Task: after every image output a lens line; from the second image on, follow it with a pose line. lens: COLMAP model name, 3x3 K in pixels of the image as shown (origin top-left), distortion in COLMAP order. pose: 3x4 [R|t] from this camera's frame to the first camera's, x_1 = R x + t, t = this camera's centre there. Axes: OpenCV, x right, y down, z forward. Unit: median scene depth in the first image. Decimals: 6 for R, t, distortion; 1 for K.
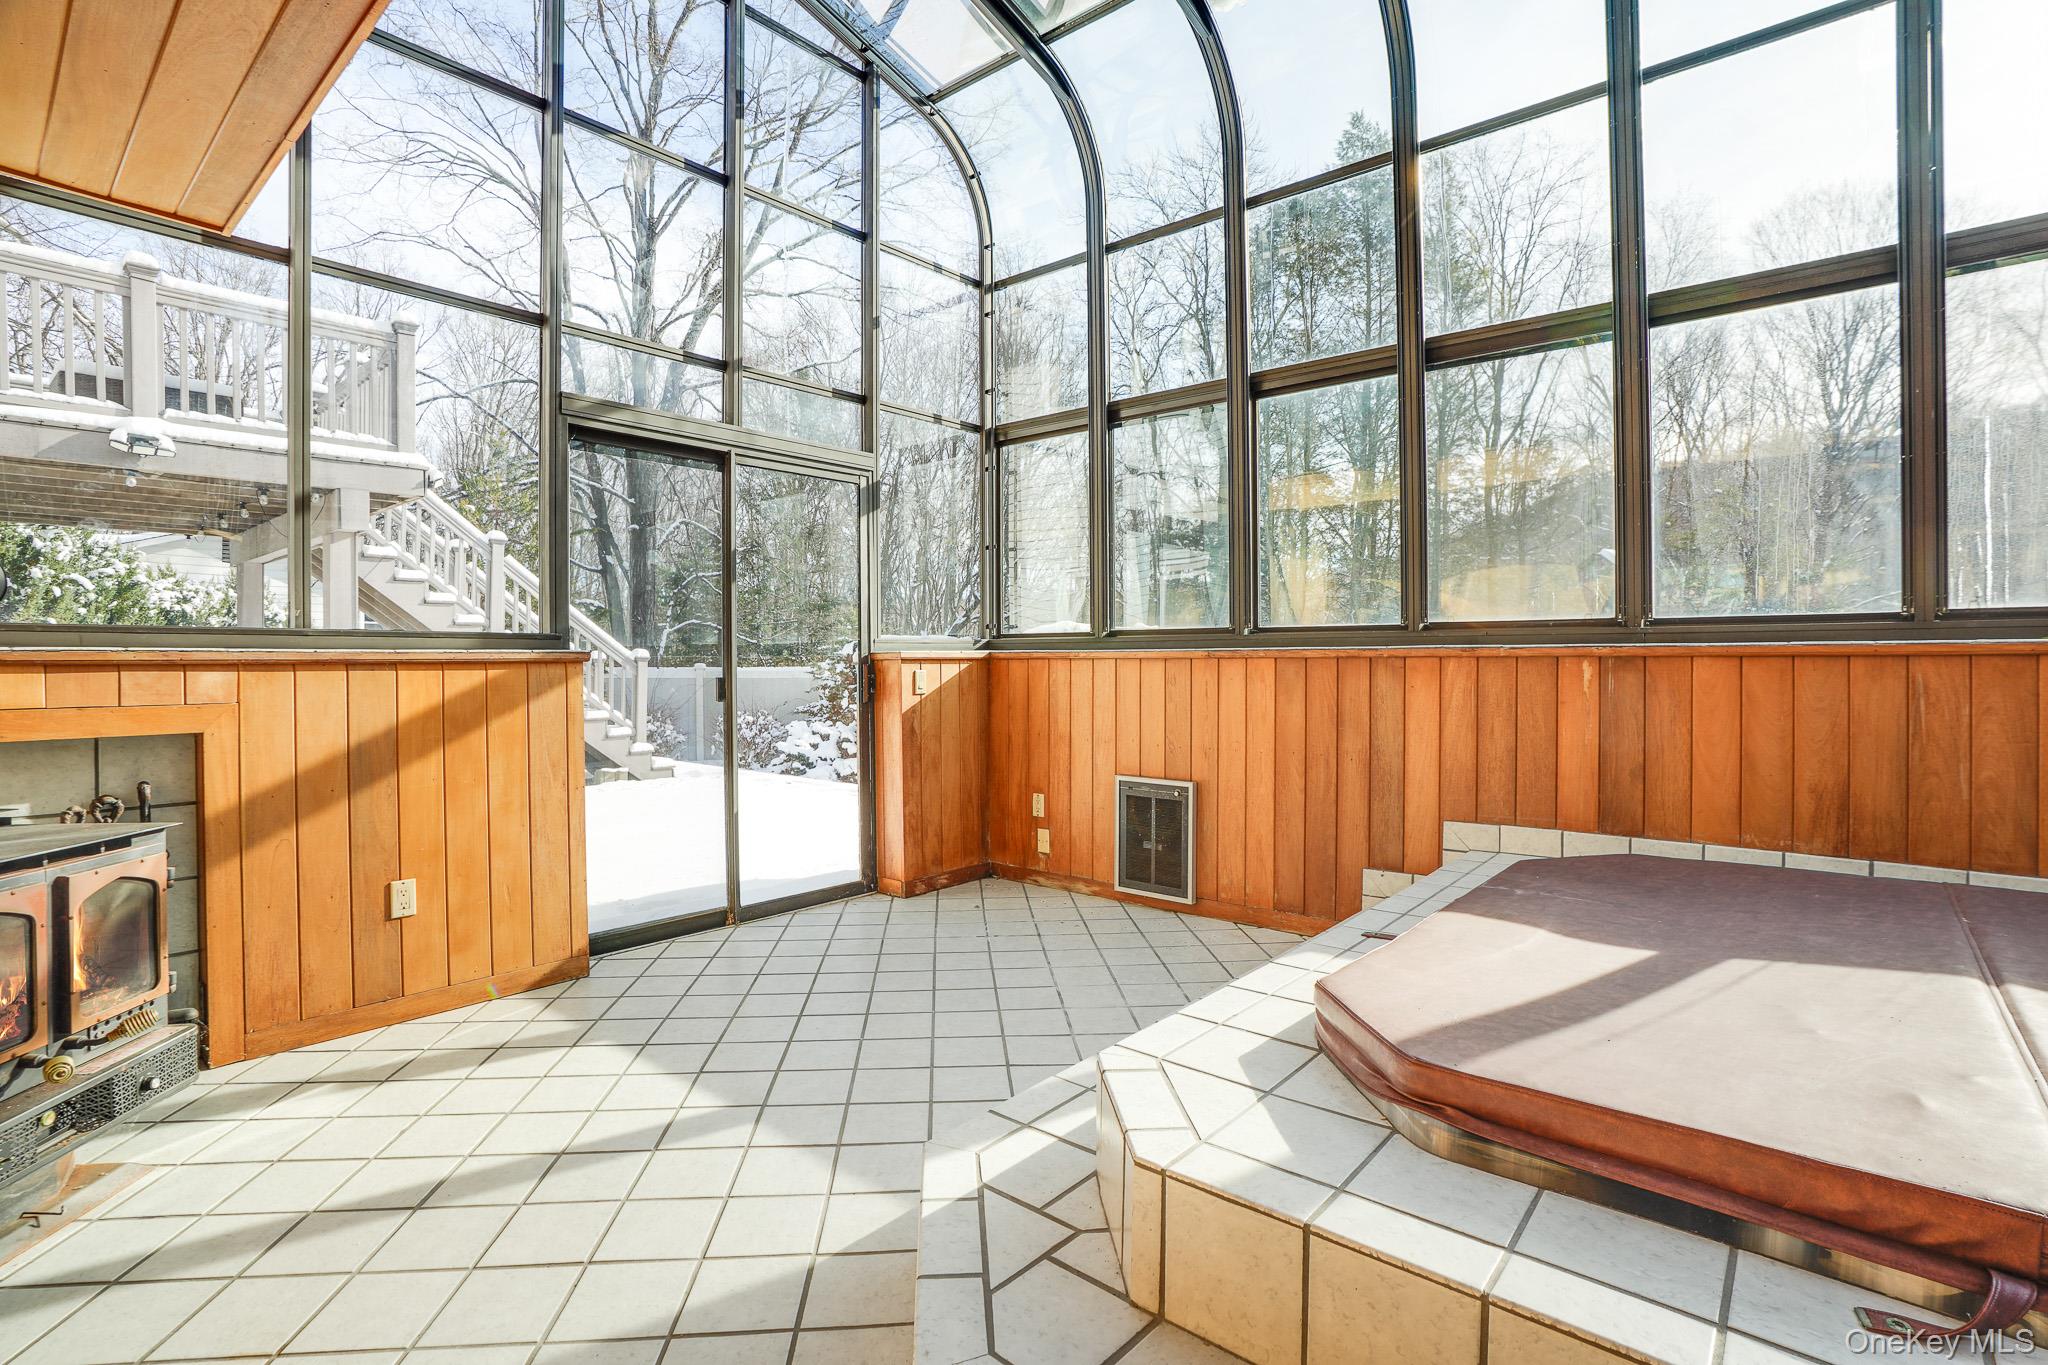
lens RADIAL K [[941.4, 0, 1022.2], [0, 941.4, 675.7], [0, 0, 1]] dist [-0.006285, -0.000420]
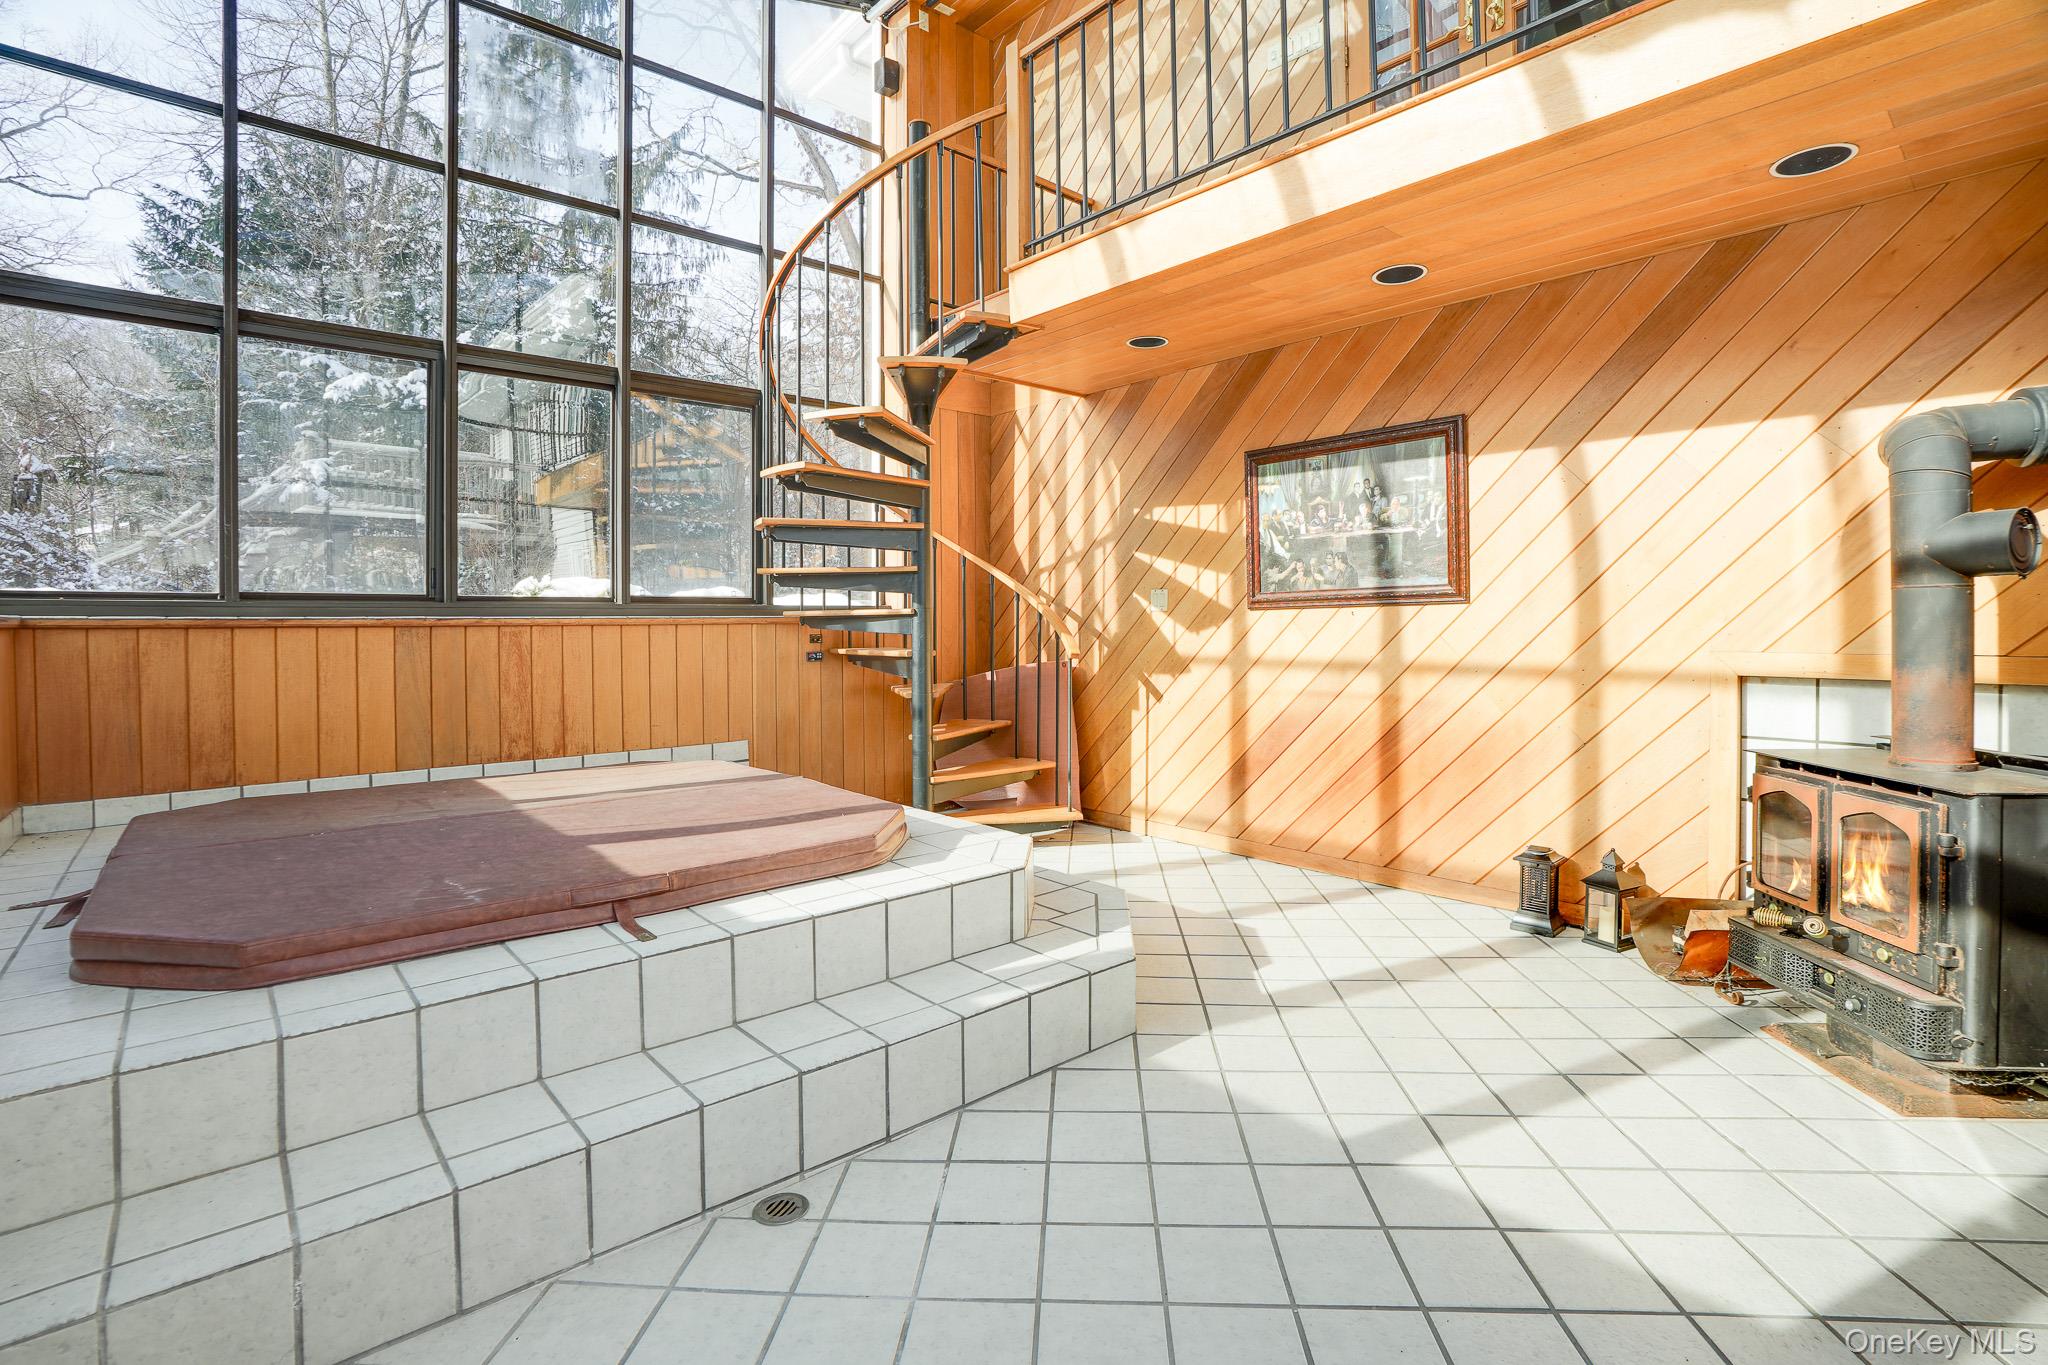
lens RADIAL K [[941.4, 0, 1037.3], [0, 941.4, 633.6], [0, 0, 1]] dist [-0.006285, -0.000420]
pose [[-0.990559, 0.003600, 0.137041, -0.126836], [0.005534, 0.999890, 0.013738, -0.014431], [-0.136976, 0.014367, -0.990470, 1.967315]]
